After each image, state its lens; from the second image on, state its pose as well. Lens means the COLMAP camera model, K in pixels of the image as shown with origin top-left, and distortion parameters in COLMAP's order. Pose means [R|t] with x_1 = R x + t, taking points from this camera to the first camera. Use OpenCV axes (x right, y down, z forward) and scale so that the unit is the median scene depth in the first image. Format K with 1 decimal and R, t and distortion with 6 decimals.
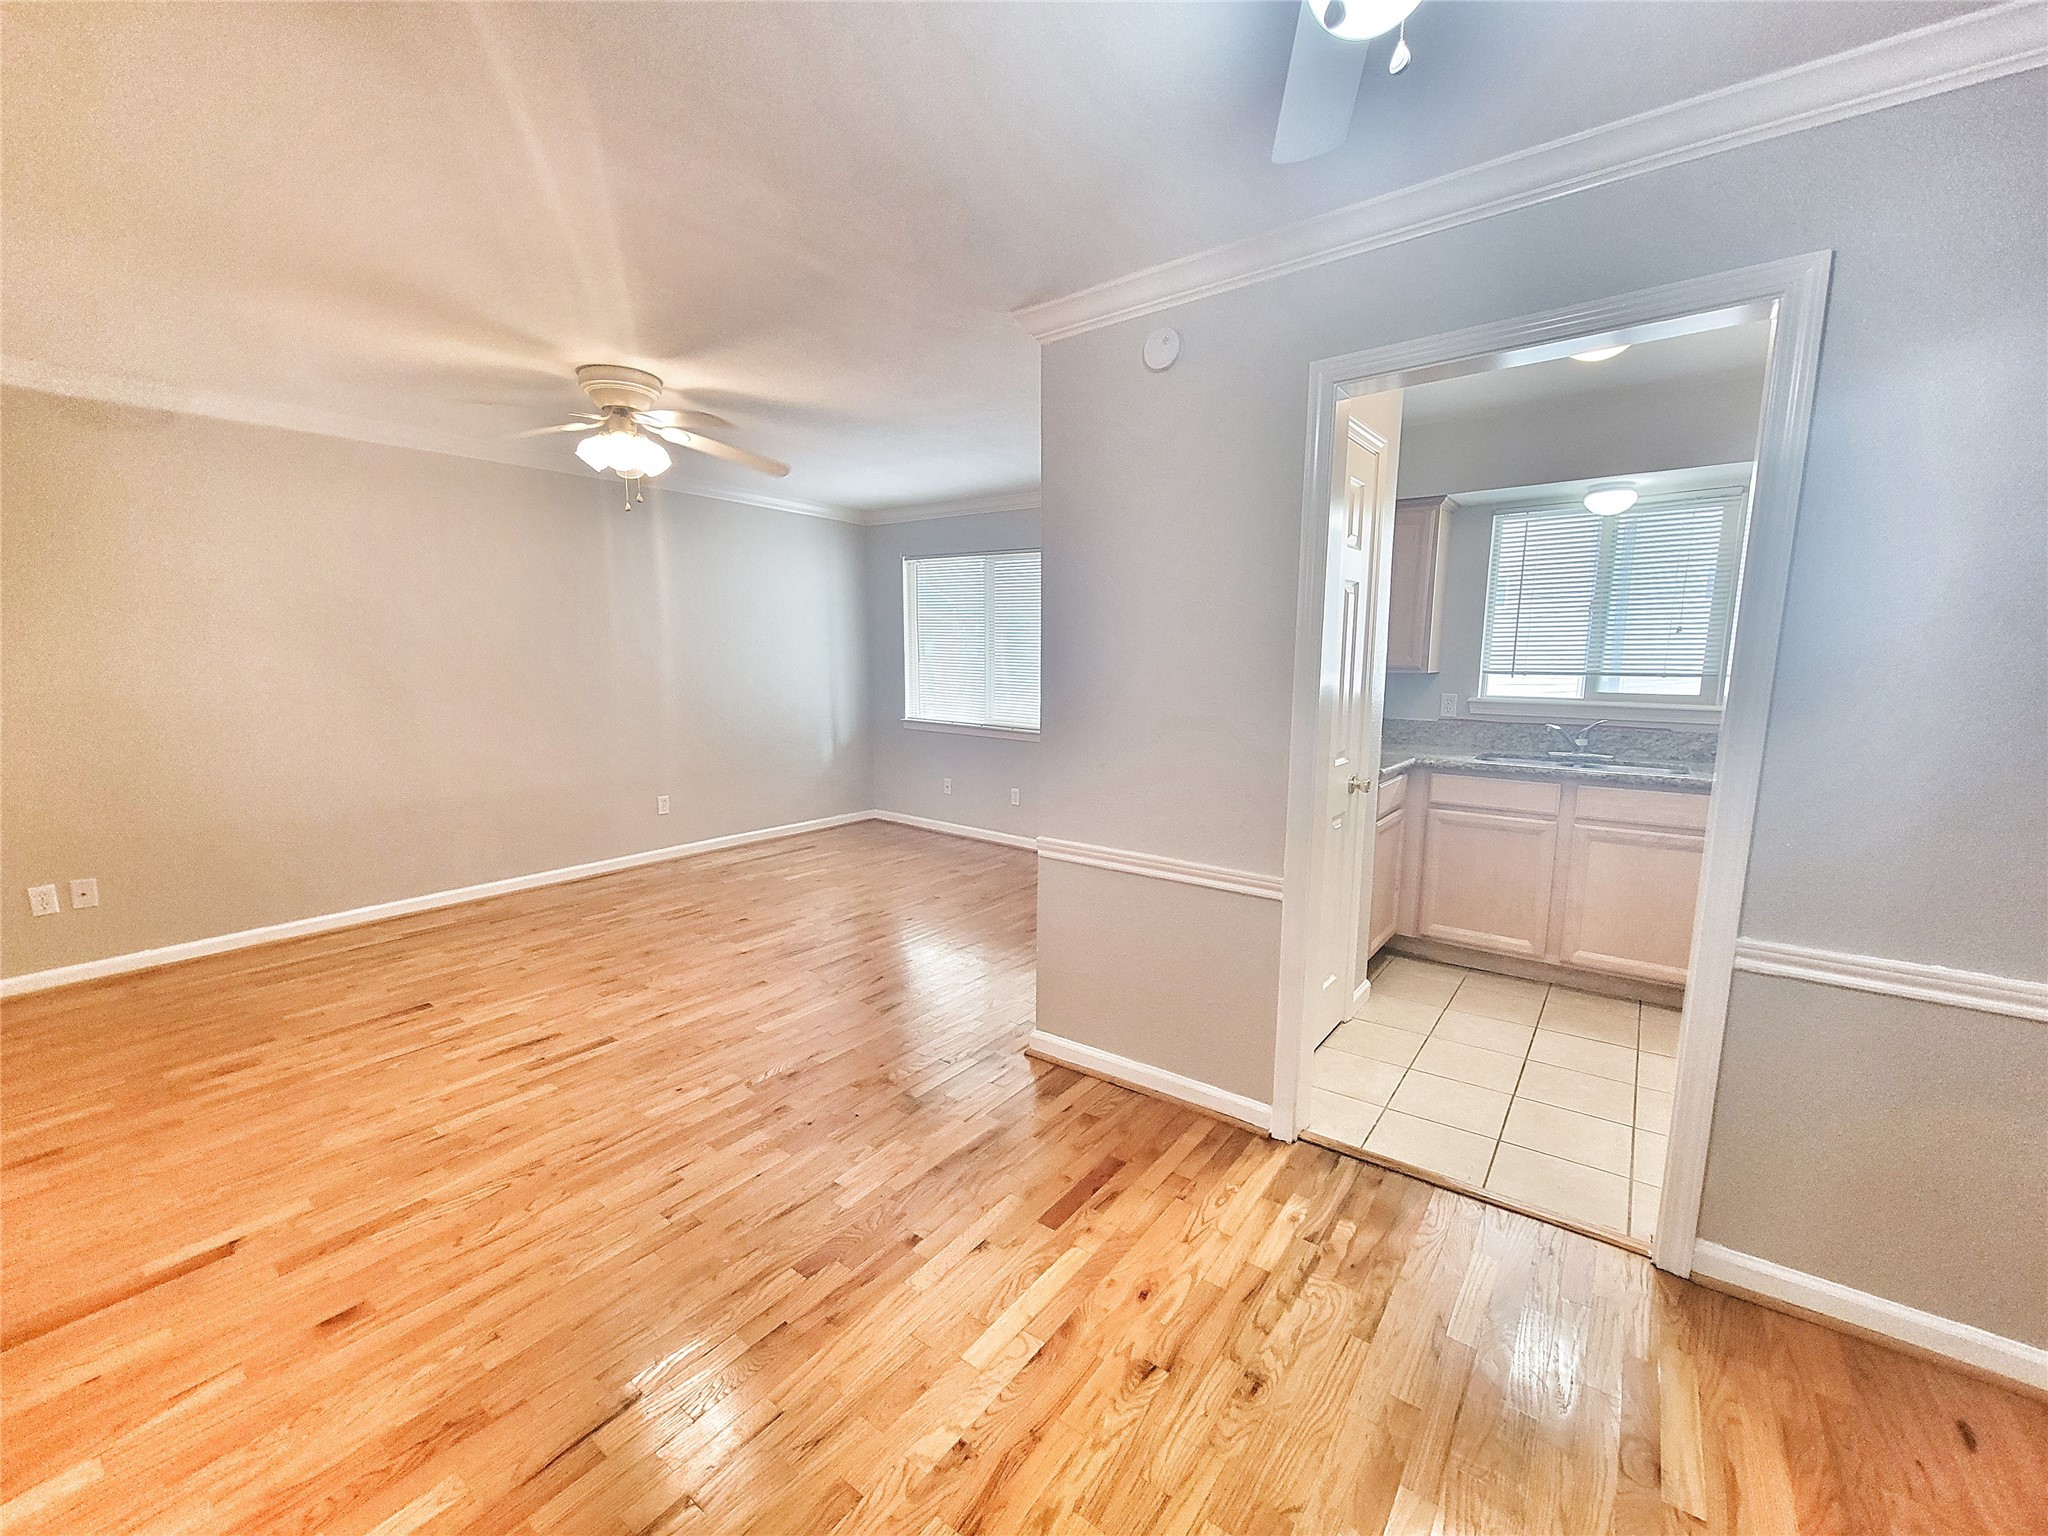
lens RADIAL K [[821.8, 0, 1036.2], [0, 821.8, 768.1], [0, 0, 1]] dist [-0.001247, -0.000248]
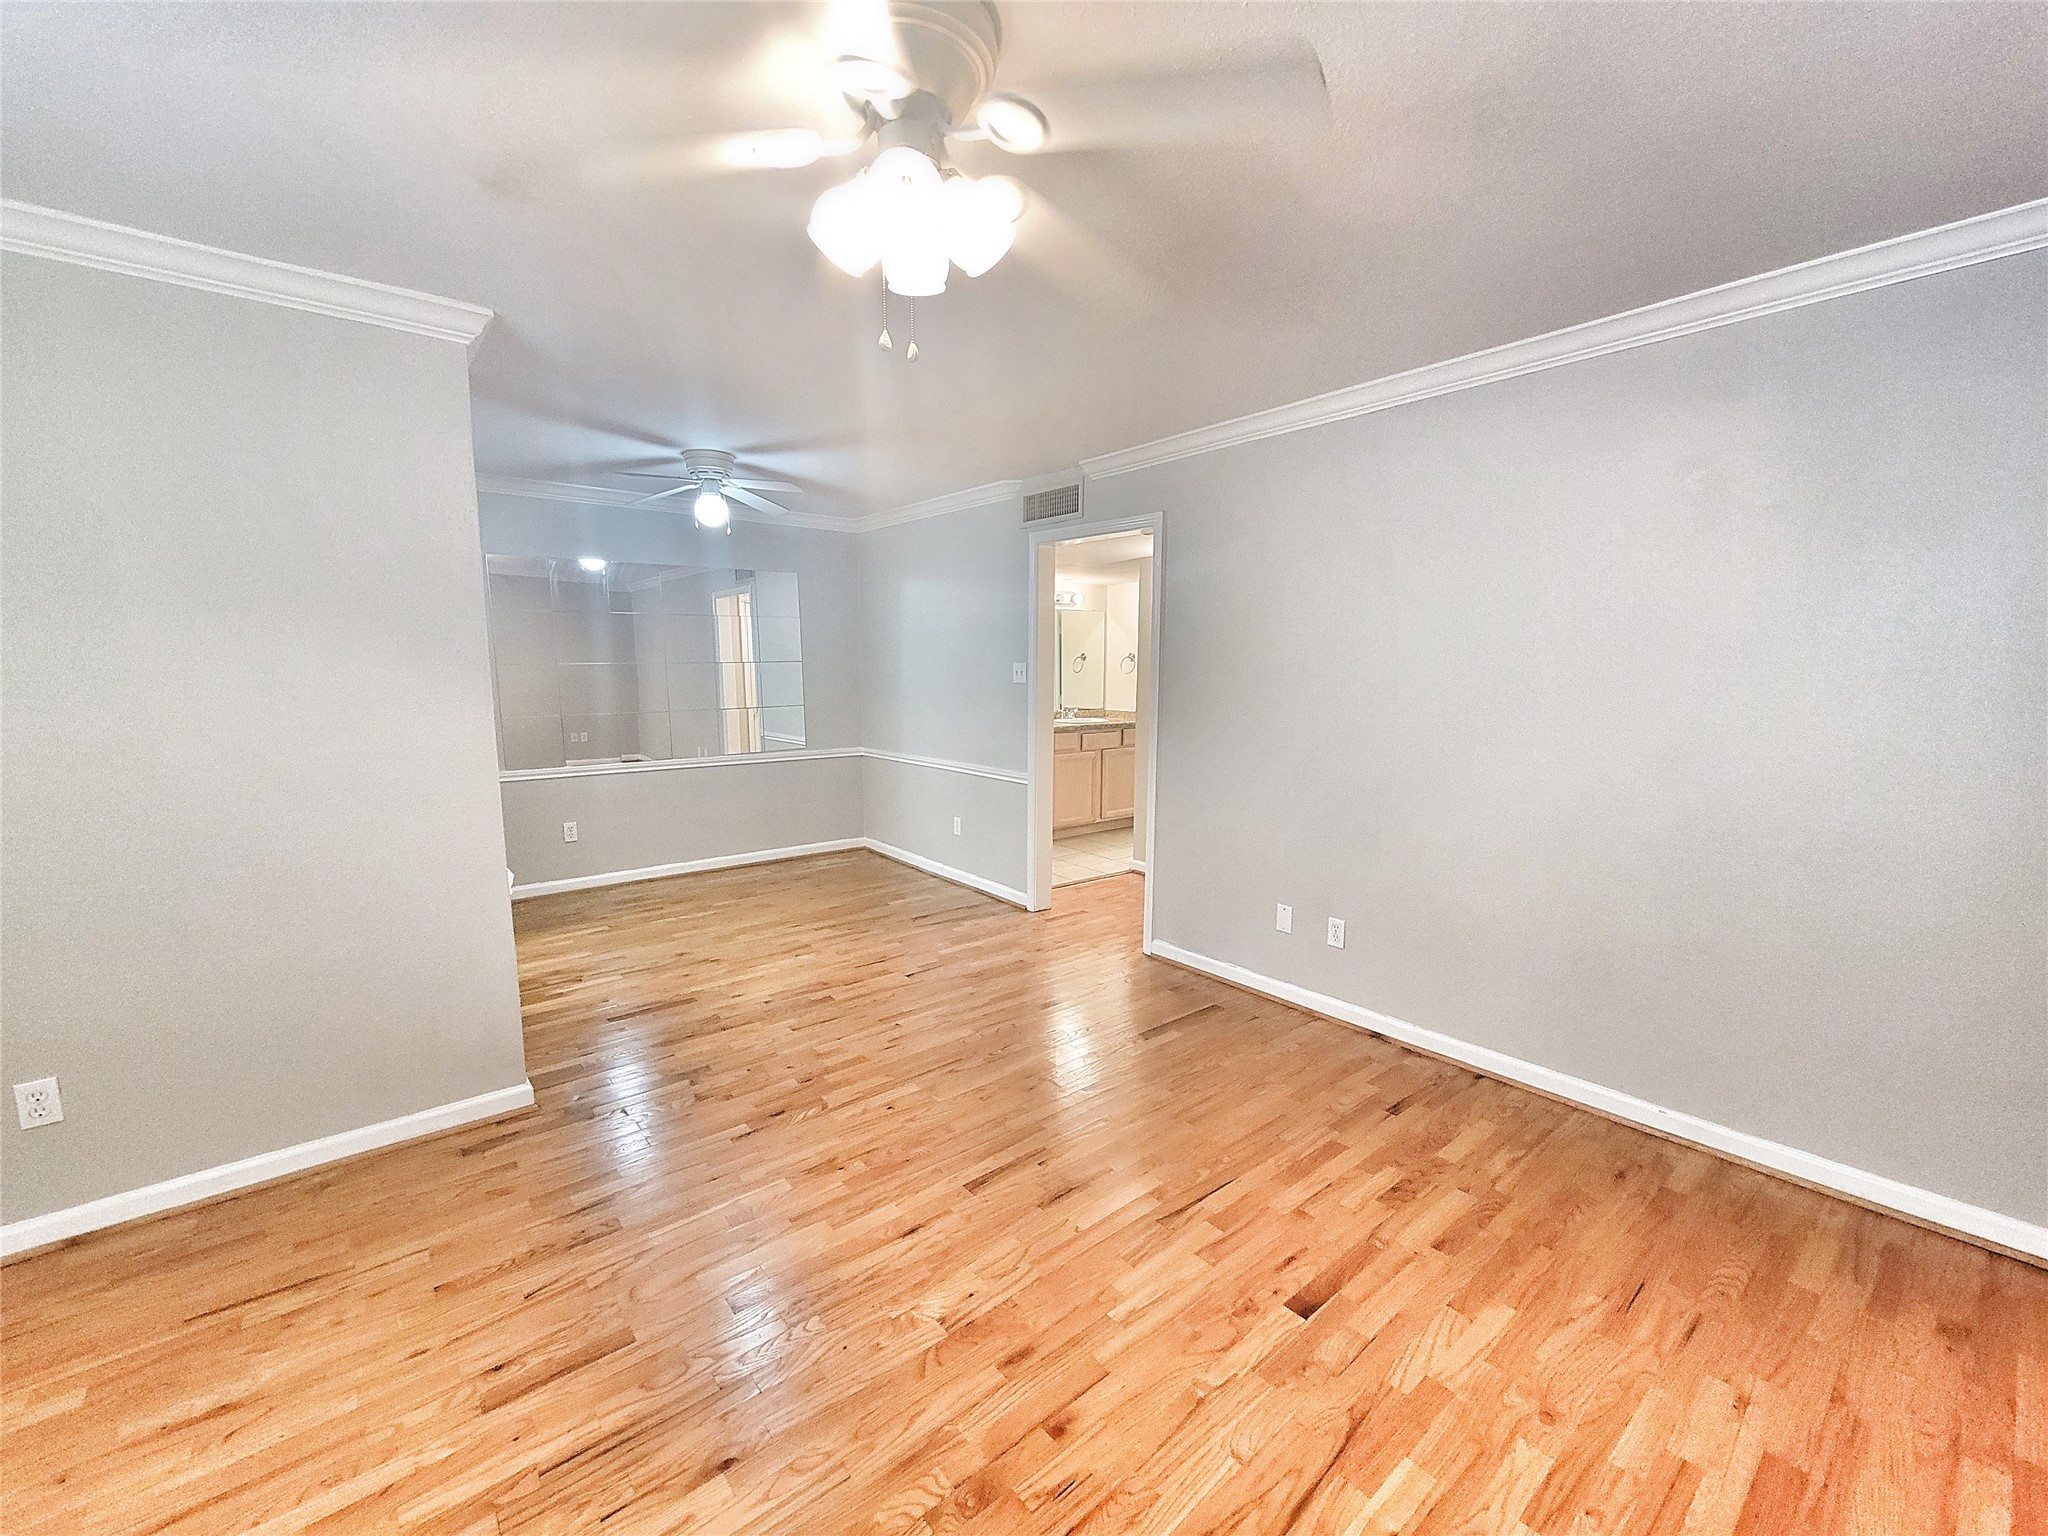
lens RADIAL K [[821.8, 0, 1036.2], [0, 821.8, 768.1], [0, 0, 1]] dist [-0.001247, -0.000248]
pose [[-0.972534, -0.033853, 0.230288, -0.951514], [0.029307, 0.963684, 0.265430, -0.318402], [-0.230910, 0.264889, -0.936223, 2.056624]]
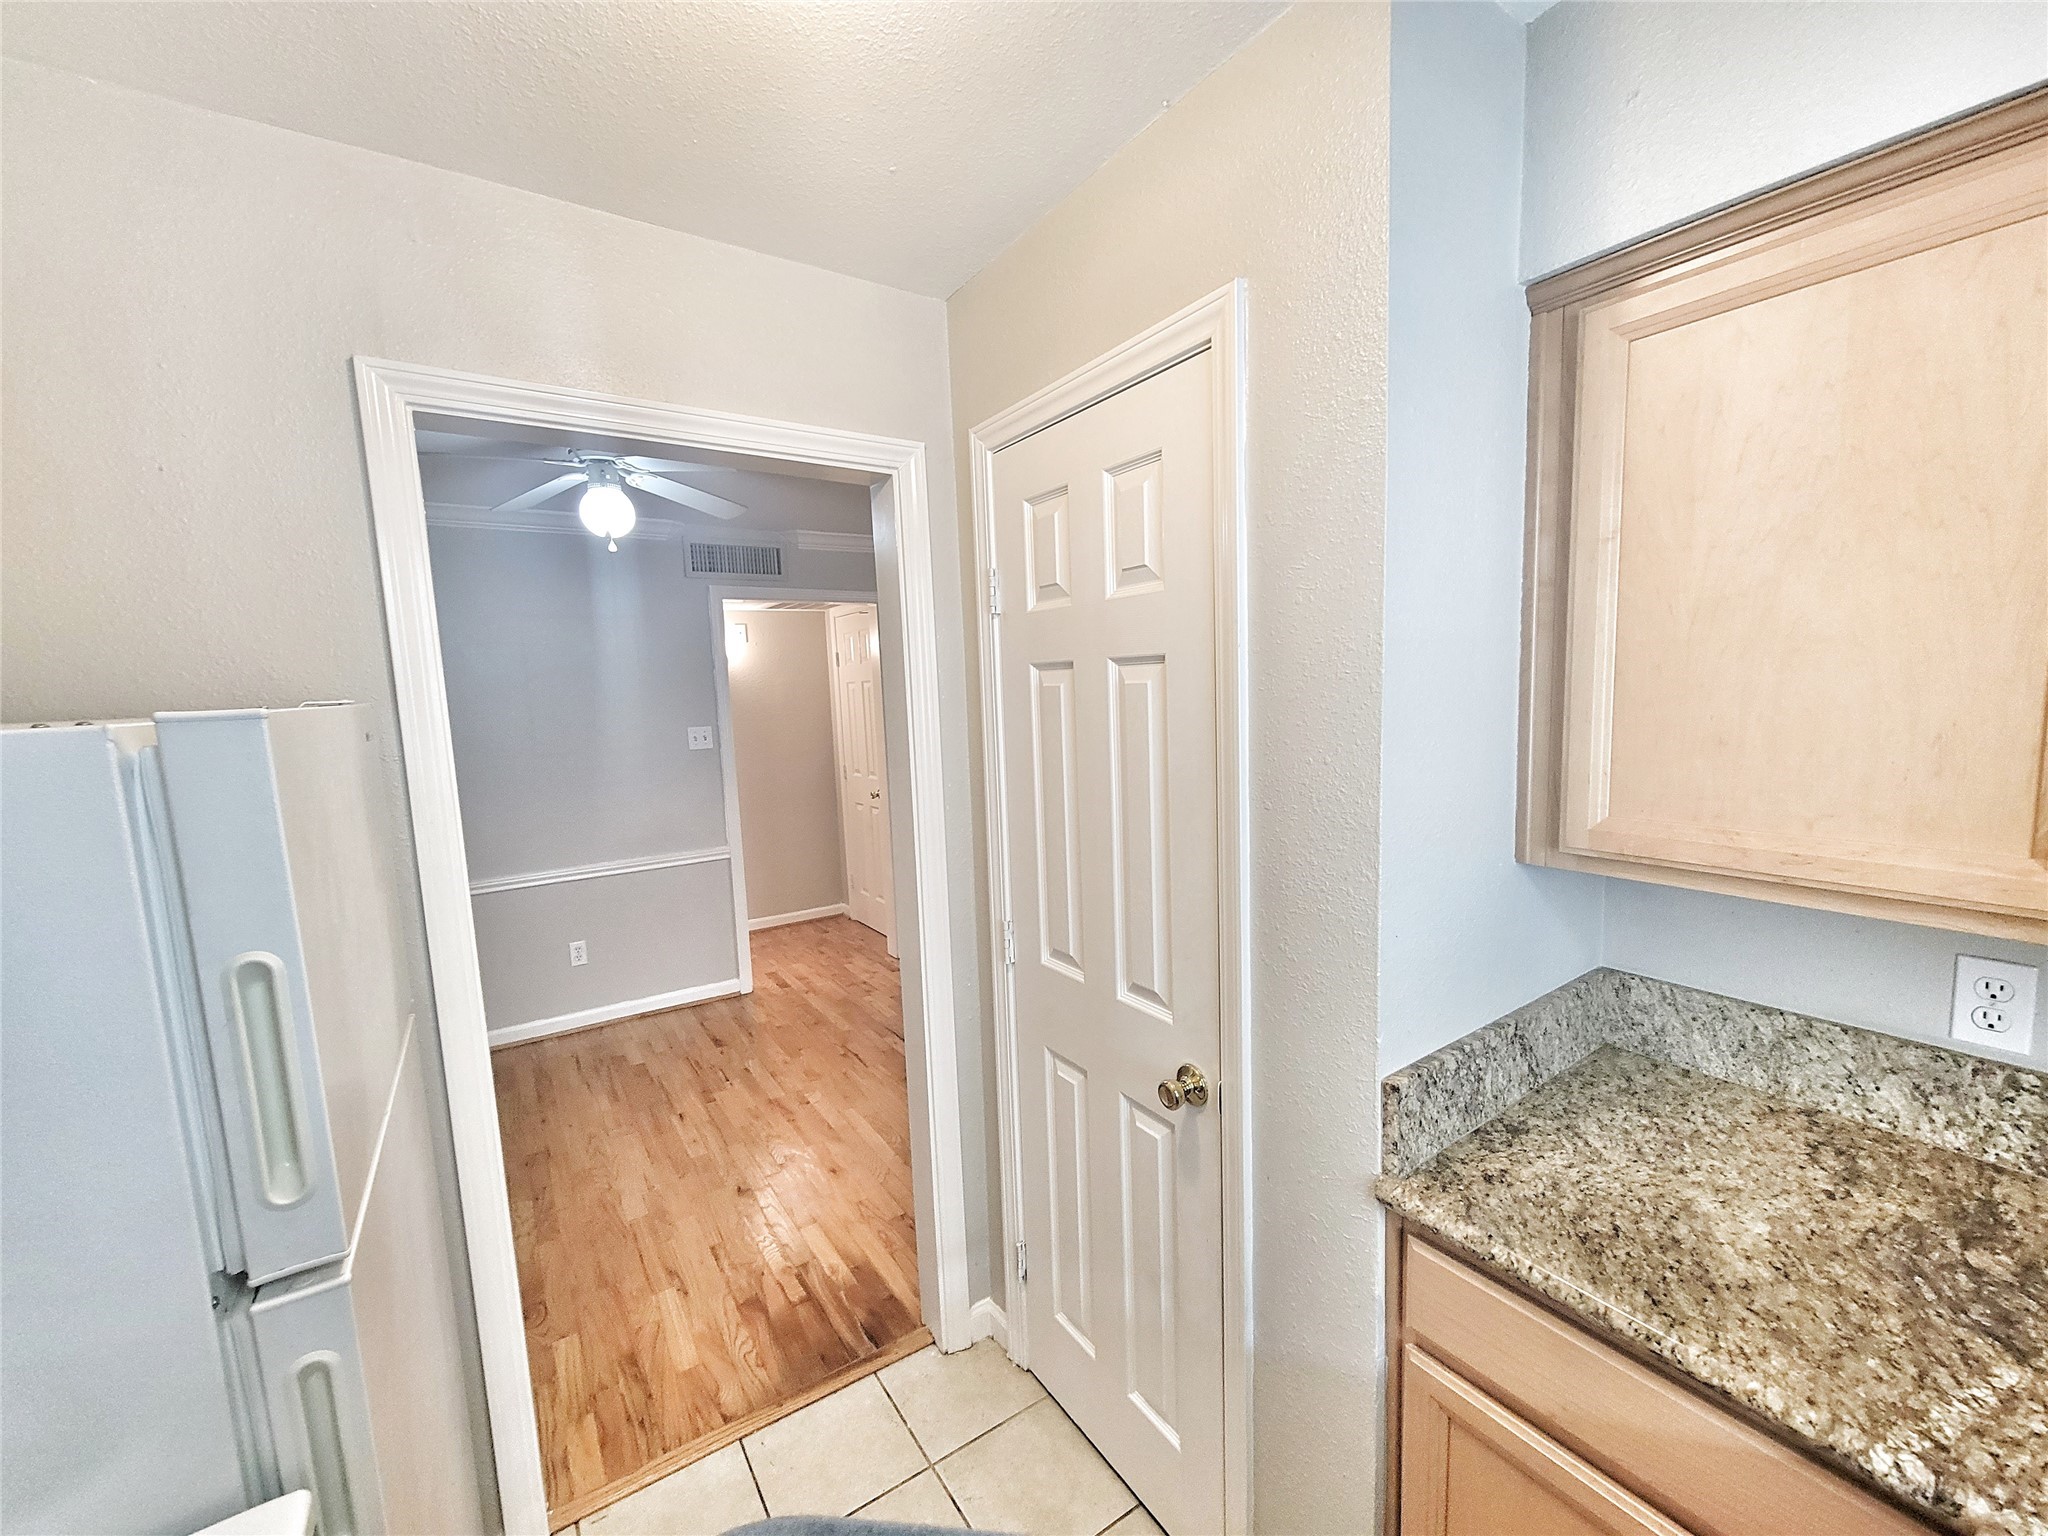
lens RADIAL K [[833.5, 0, 1024.2], [0, 833.5, 787.0], [0, 0, 1]] dist [-0.000406, -0.000063]
pose [[-0.326624, 0.124814, -0.936877, 1.076794], [-0.102508, 0.980717, 0.166392, -0.276117], [0.939579, 0.150385, -0.307531, 1.332431]]
